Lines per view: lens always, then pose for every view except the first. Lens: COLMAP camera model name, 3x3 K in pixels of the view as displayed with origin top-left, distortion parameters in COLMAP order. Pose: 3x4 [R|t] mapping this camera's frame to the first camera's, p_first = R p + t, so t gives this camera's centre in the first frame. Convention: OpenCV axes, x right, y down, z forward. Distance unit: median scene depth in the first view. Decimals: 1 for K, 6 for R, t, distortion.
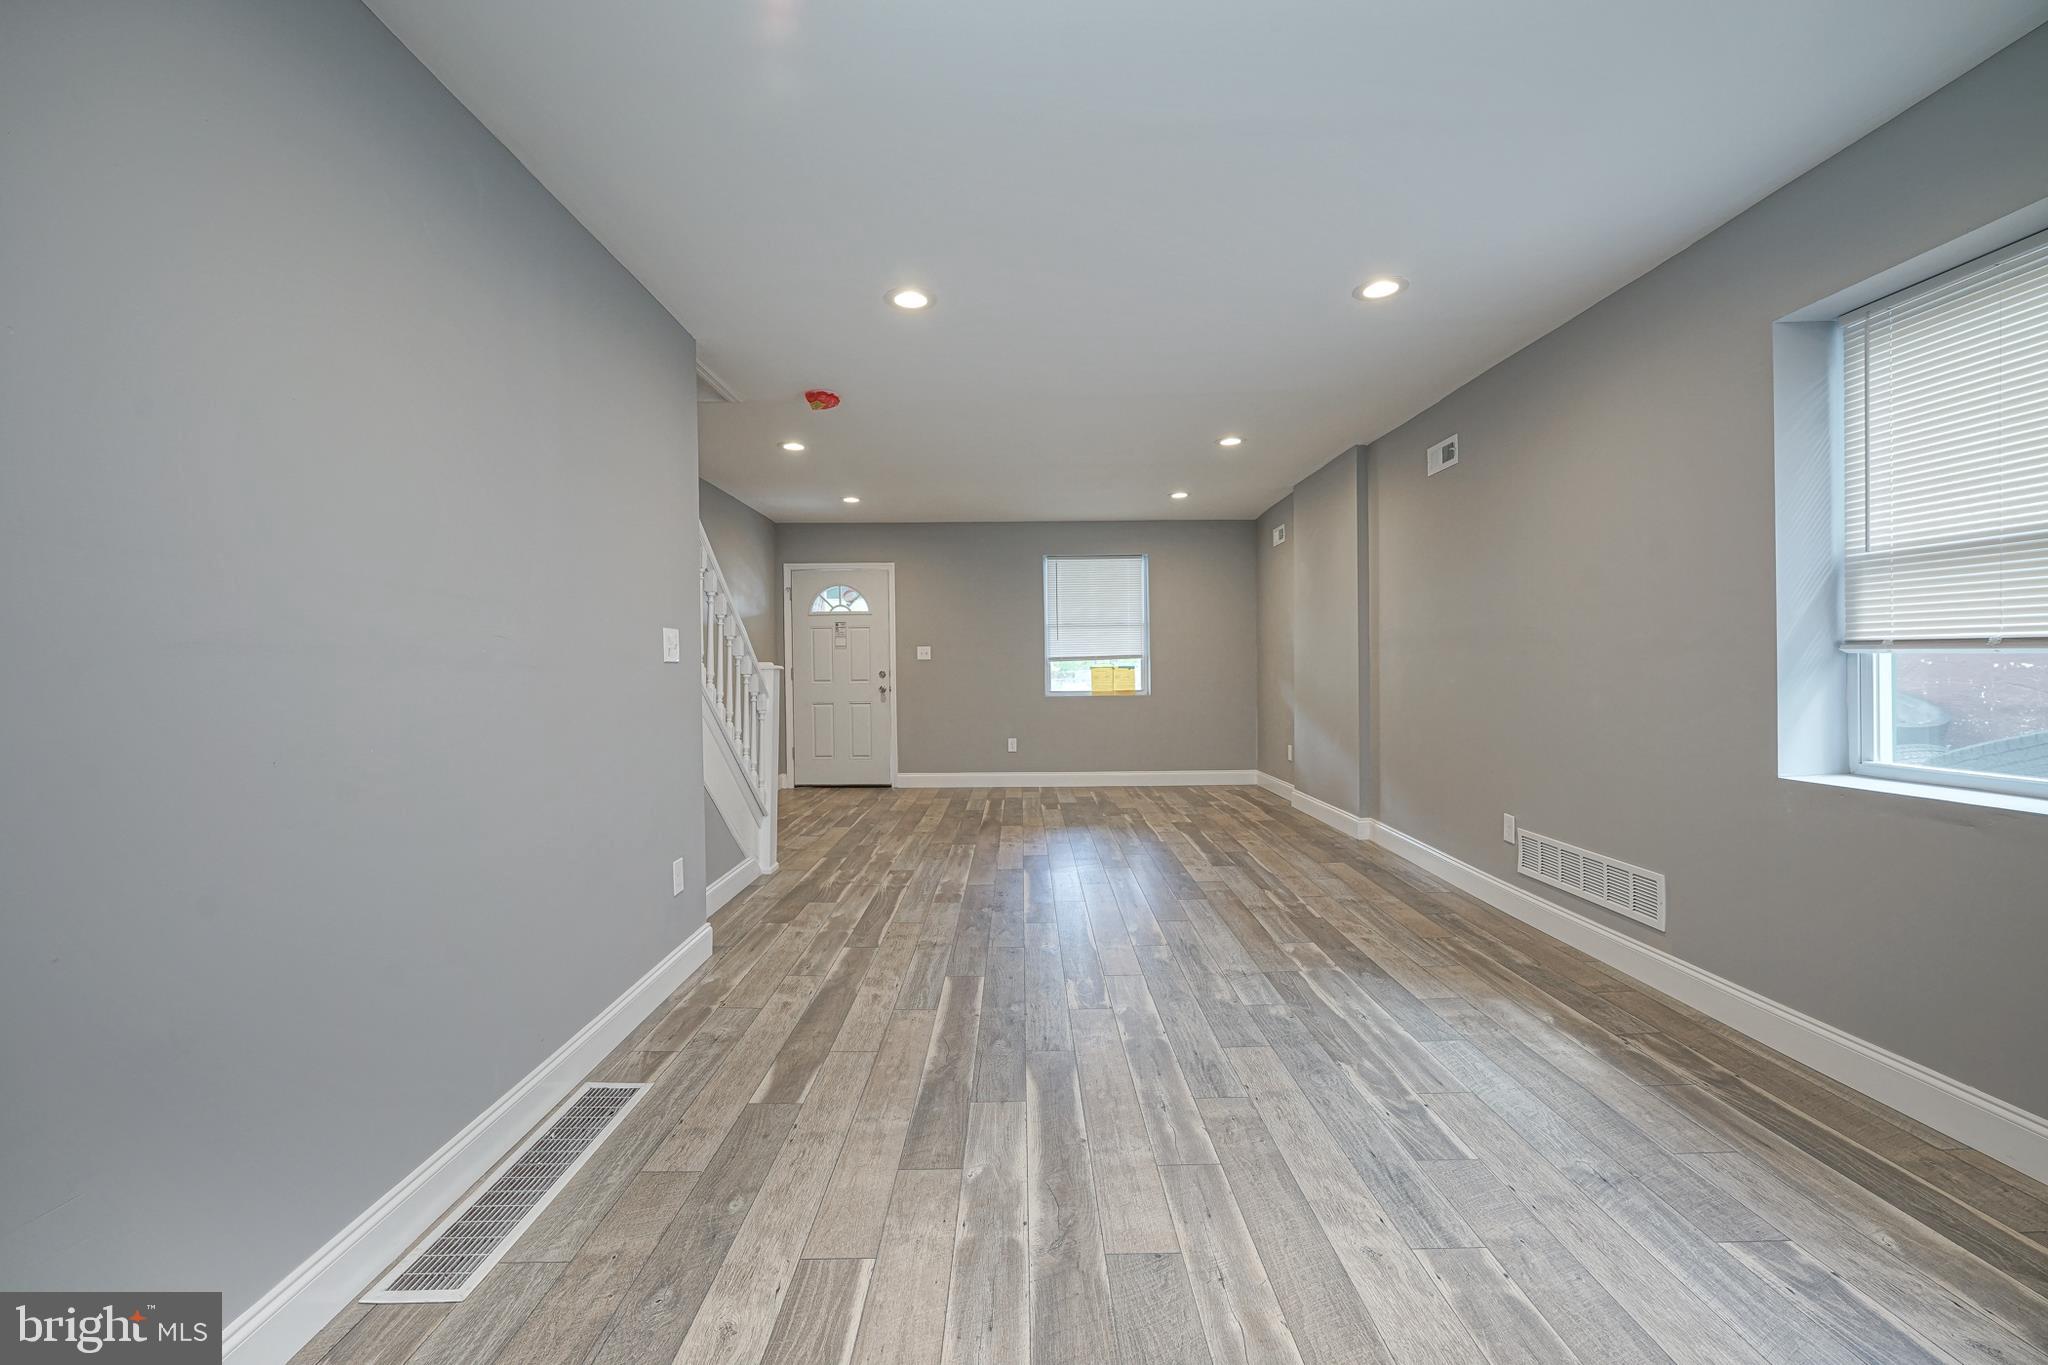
lens RADIAL K [[821.3, 0, 1015.7], [0, 821.3, 678.2], [0, 0, 1]] dist [-0.001127, -0.000030]
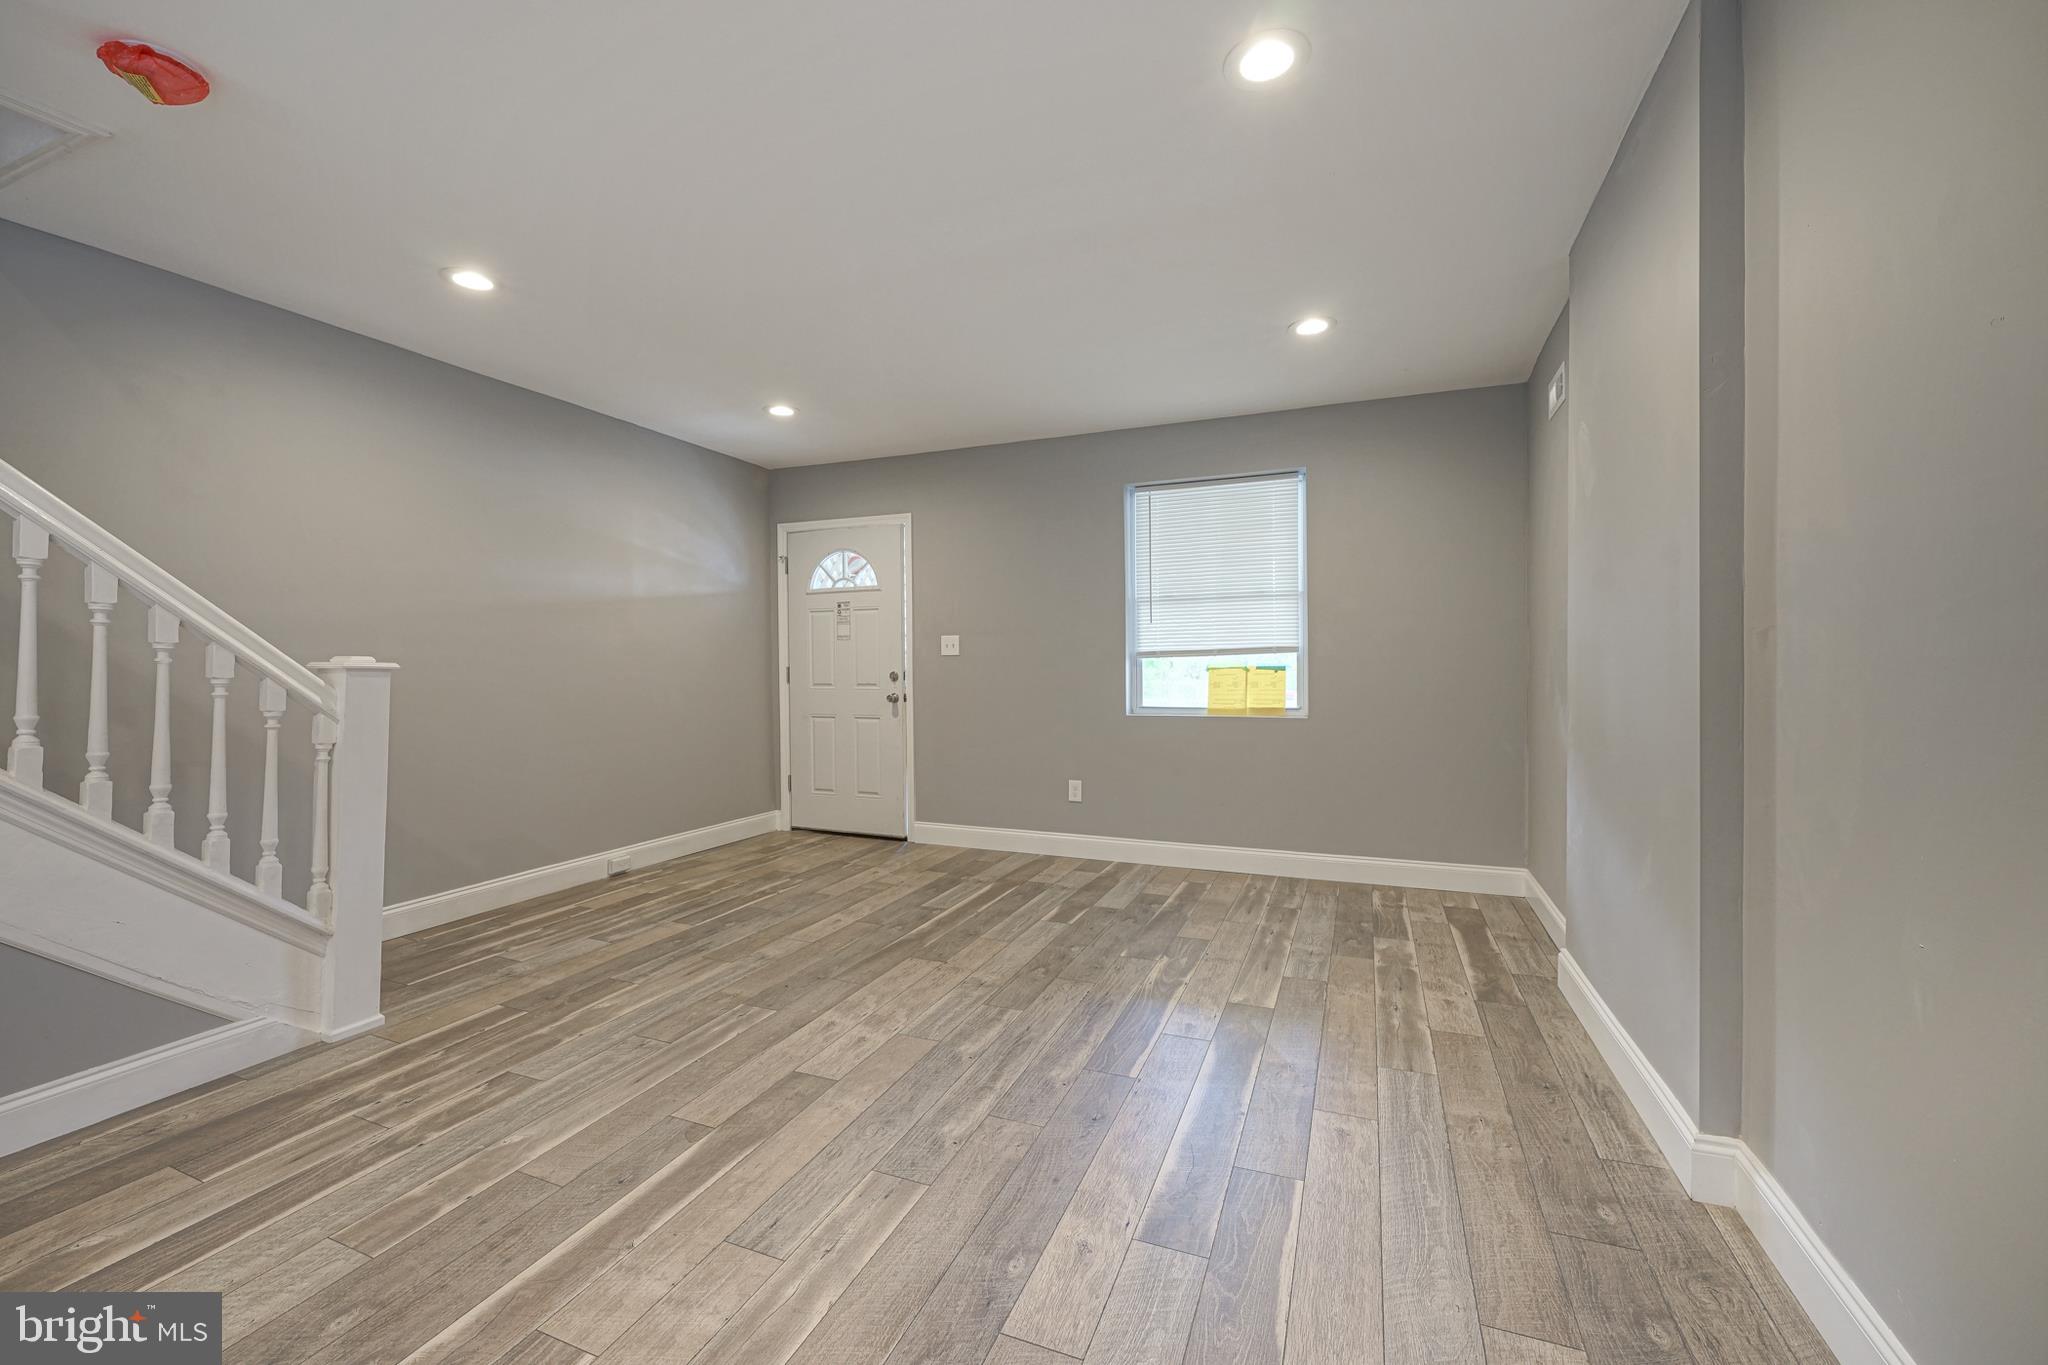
lens RADIAL K [[826.2, 0, 1013.9], [0, 826.2, 678.0], [0, 0, 1]] dist [-0.000669, 0.000053]
pose [[0.922015, 0.010225, -0.387018, 0.215469], [-0.009625, 0.999948, 0.003488, -0.007211], [0.387034, 0.000509, 0.922065, 0.434280]]
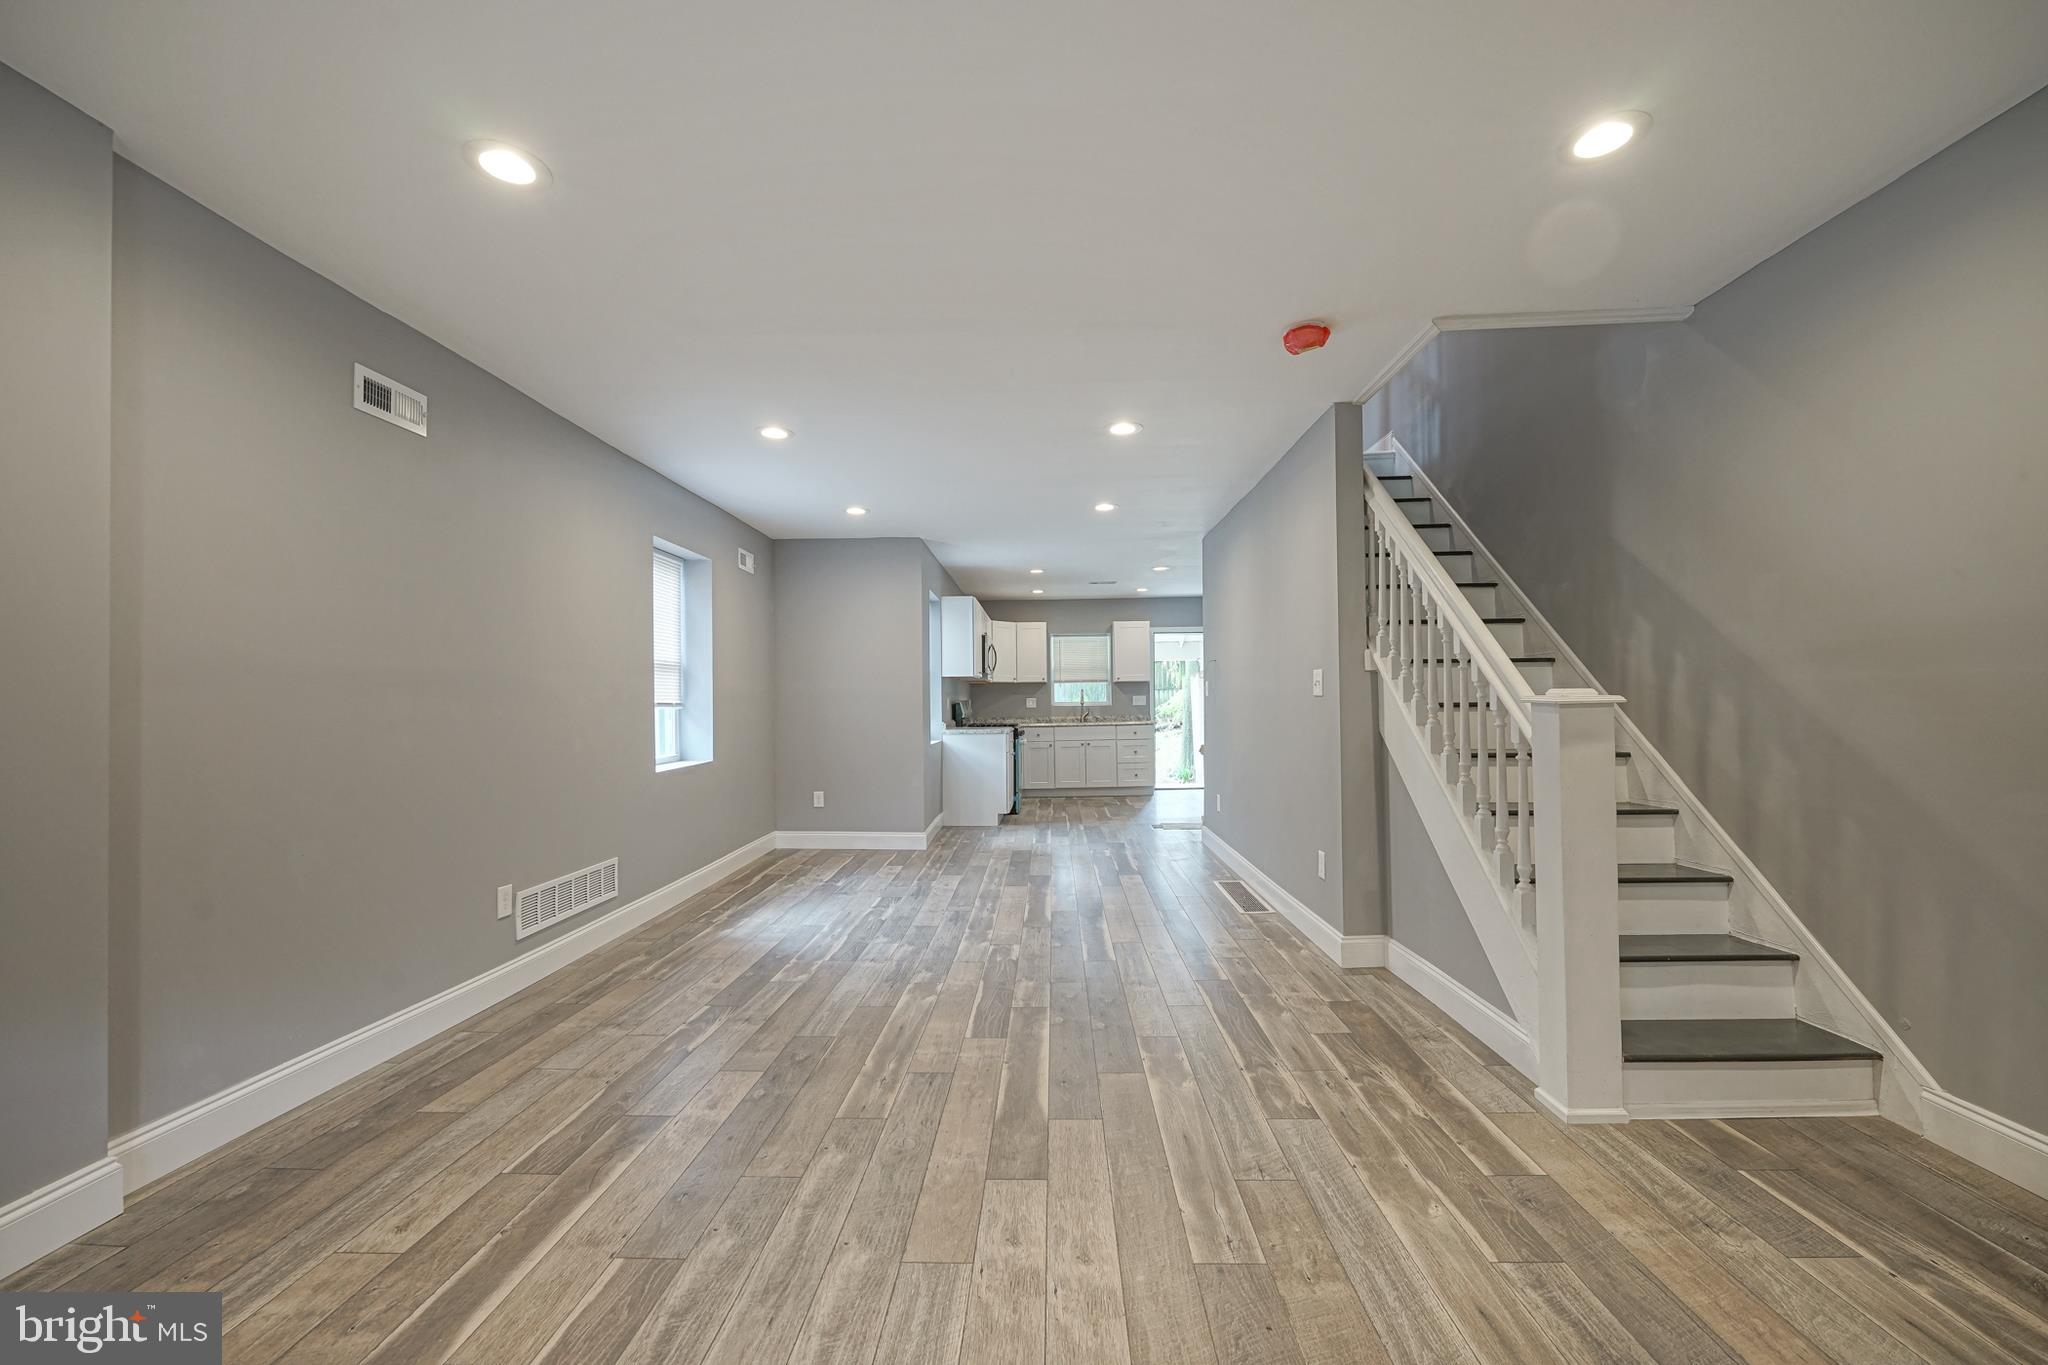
lens RADIAL K [[830.9, 0, 1023.9], [0, 830.9, 671.4], [0, 0, 1]] dist [-0.000963, 0.000449]
pose [[-0.999266, 0.025920, 0.028205, 0.002002], [0.025328, 0.999456, -0.021147, -0.017977], [-0.028738, -0.020417, -0.999378, 0.999441]]
